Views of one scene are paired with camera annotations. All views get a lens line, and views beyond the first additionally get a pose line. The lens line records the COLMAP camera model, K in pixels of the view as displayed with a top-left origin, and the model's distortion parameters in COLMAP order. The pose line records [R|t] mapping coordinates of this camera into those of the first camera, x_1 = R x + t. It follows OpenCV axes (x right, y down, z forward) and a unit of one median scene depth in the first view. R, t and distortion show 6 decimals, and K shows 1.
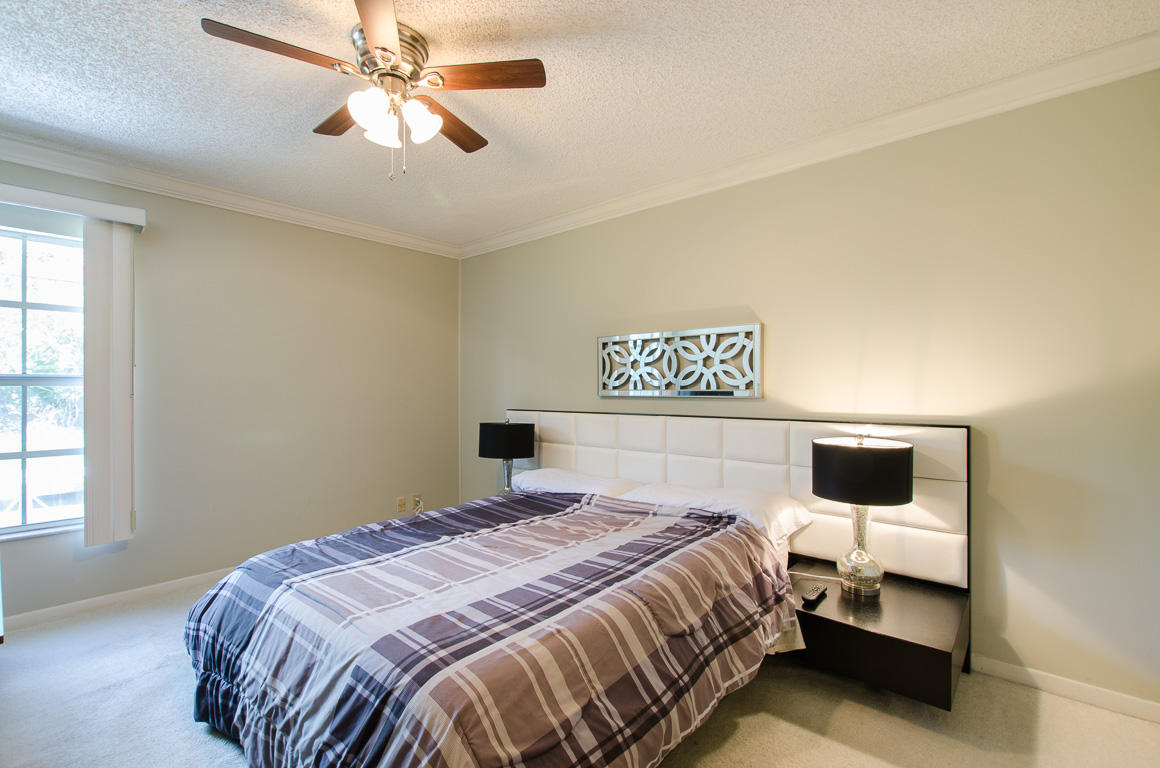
lens RADIAL K [[531.4, 0, 579.0], [0, 531.4, 387.5], [0, 0, 1]] dist [0.000065, -0.000016]
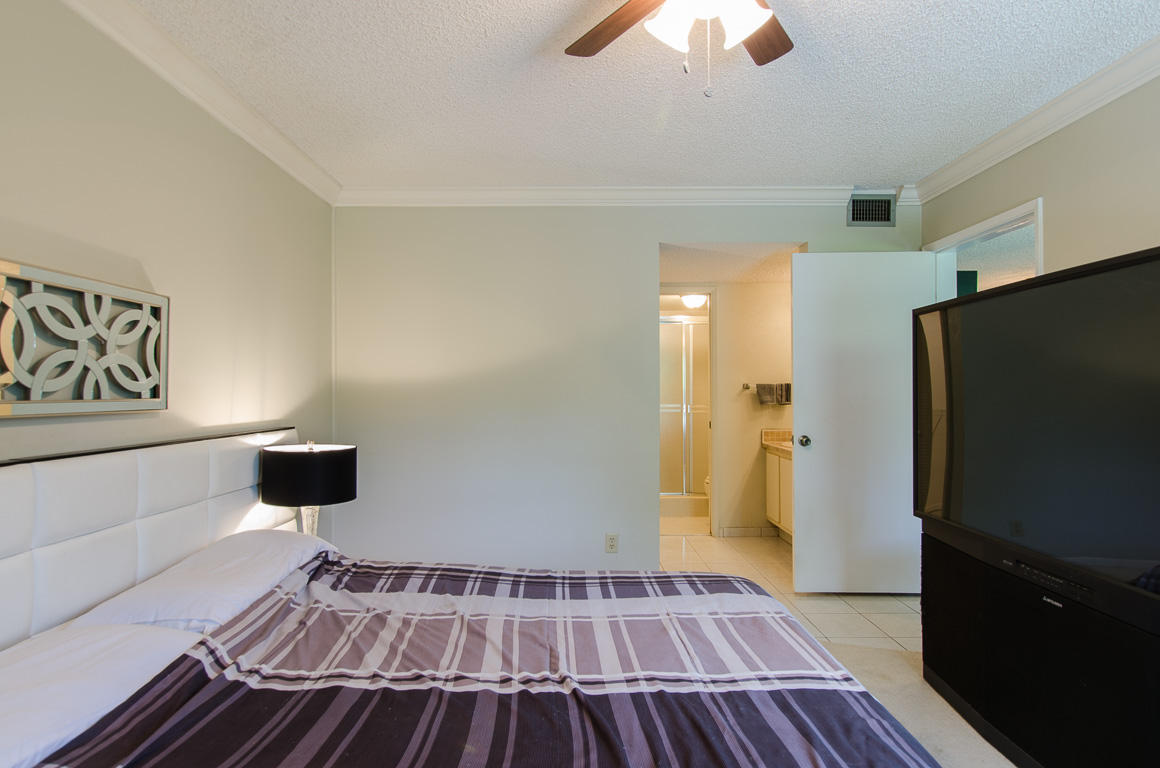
lens RADIAL K [[587.8, 0, 577.7], [0, 587.8, 381.4], [0, 0, 1]] dist [0.002949, 0.000159]
pose [[-0.670417, 0.012595, 0.741877, -0.531814], [-0.002431, 0.999813, -0.019170, -0.003887], [-0.741980, -0.014655, -0.670262, 1.083244]]
